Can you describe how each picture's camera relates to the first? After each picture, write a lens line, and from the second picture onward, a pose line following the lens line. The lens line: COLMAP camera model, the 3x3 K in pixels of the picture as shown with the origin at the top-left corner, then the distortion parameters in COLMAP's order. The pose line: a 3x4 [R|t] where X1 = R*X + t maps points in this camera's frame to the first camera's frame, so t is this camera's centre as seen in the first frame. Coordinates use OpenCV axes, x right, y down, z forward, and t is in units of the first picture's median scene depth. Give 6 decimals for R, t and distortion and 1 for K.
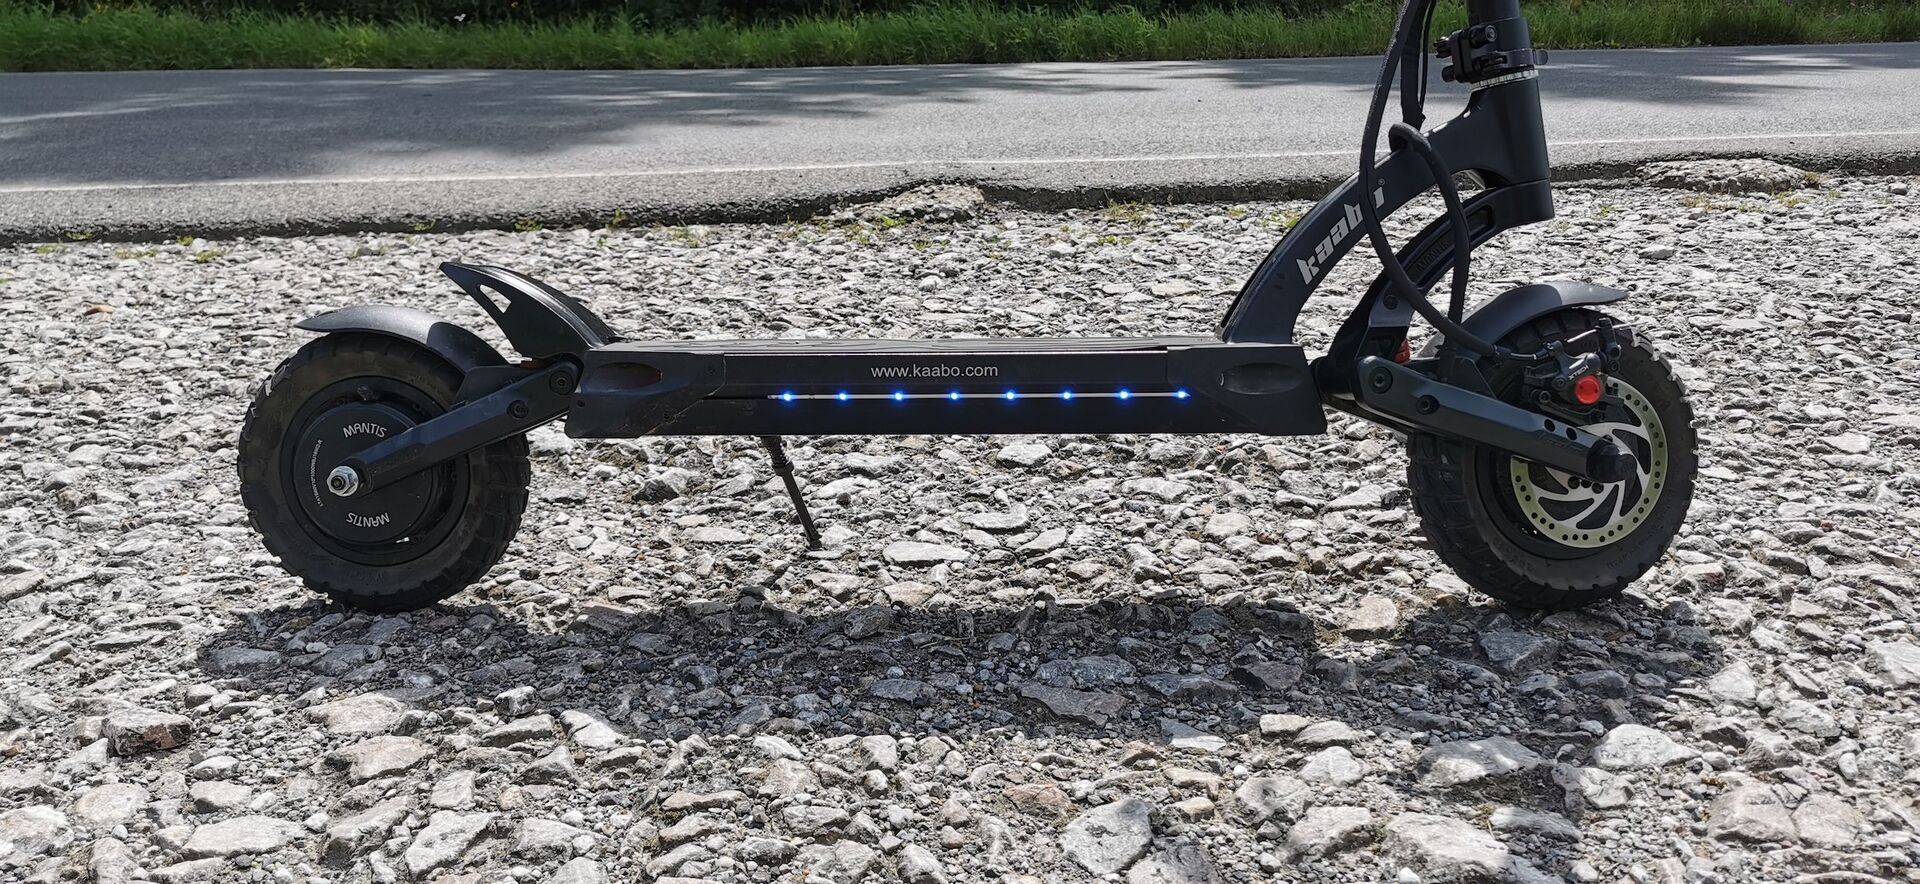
lens RADIAL K [[1464.8, 0, 960.0], [0, 1464.8, 442.0], [0, 0, 1]] dist [0.047555, -0.054450]
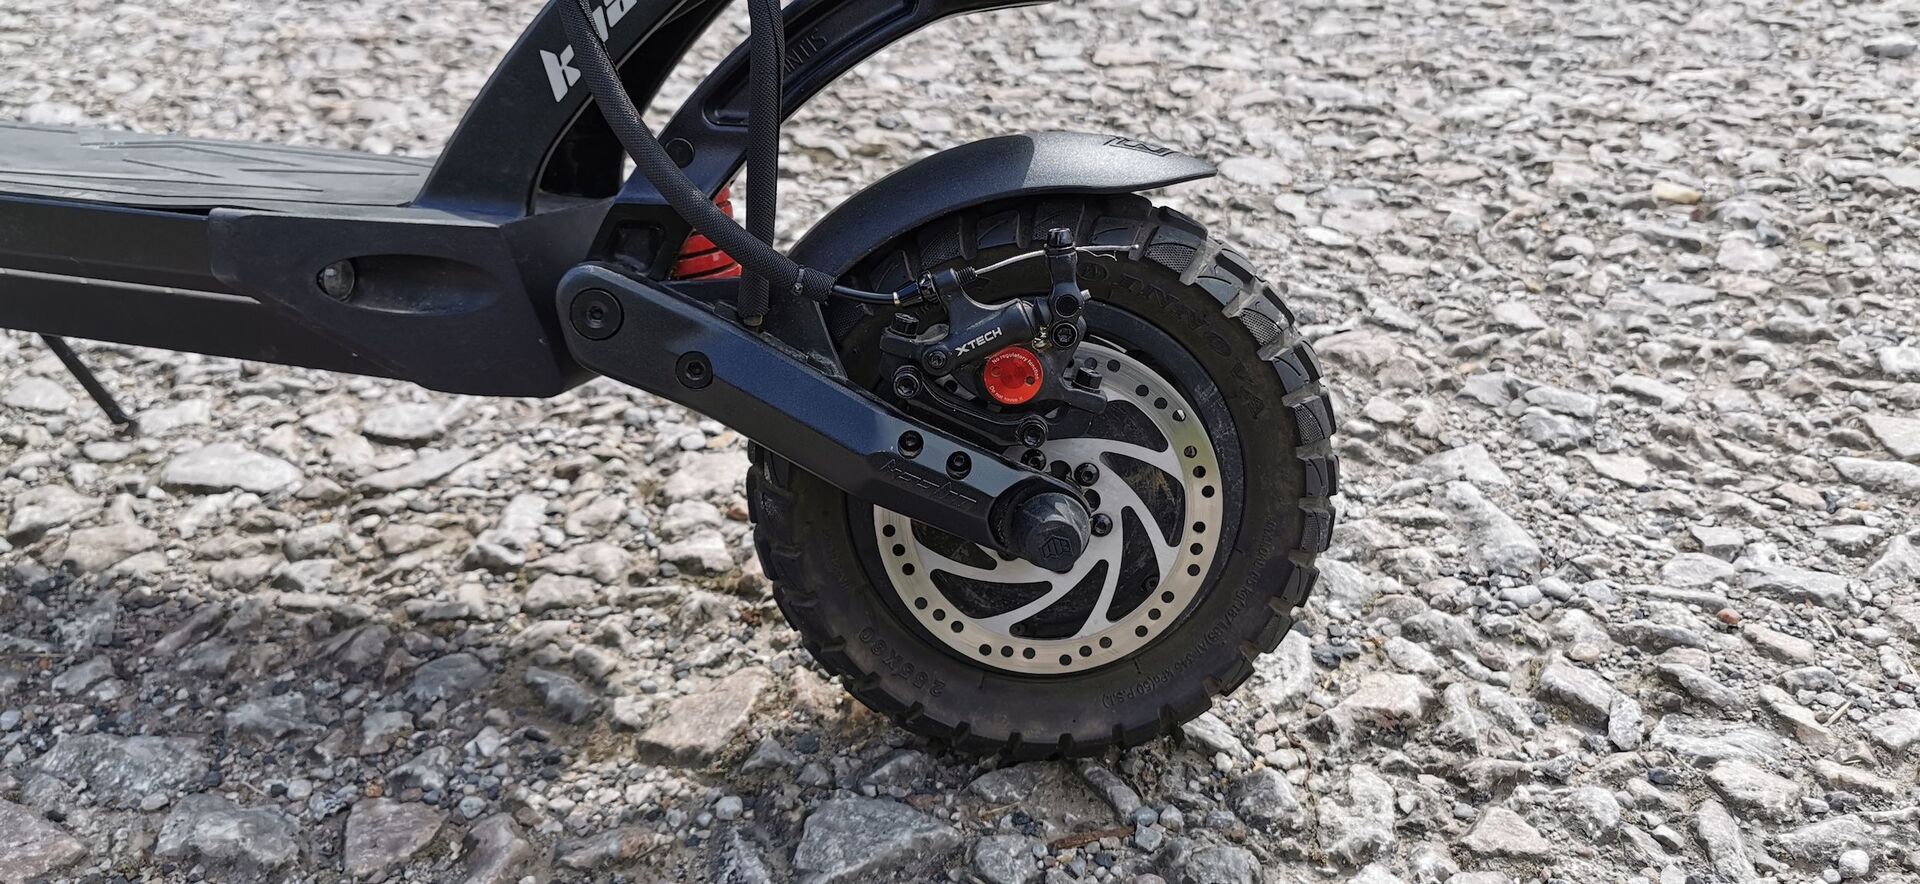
lens RADIAL K [[1464.8, 0, 960.0], [0, 1464.8, 442.0], [0, 0, 1]] dist [0.047555, -0.054450]
pose [[0.974419, 0.116090, -0.192435, 0.487934], [-0.080112, 0.979430, 0.185202, -0.098203], [0.209976, -0.165048, 0.963675, 0.517887]]
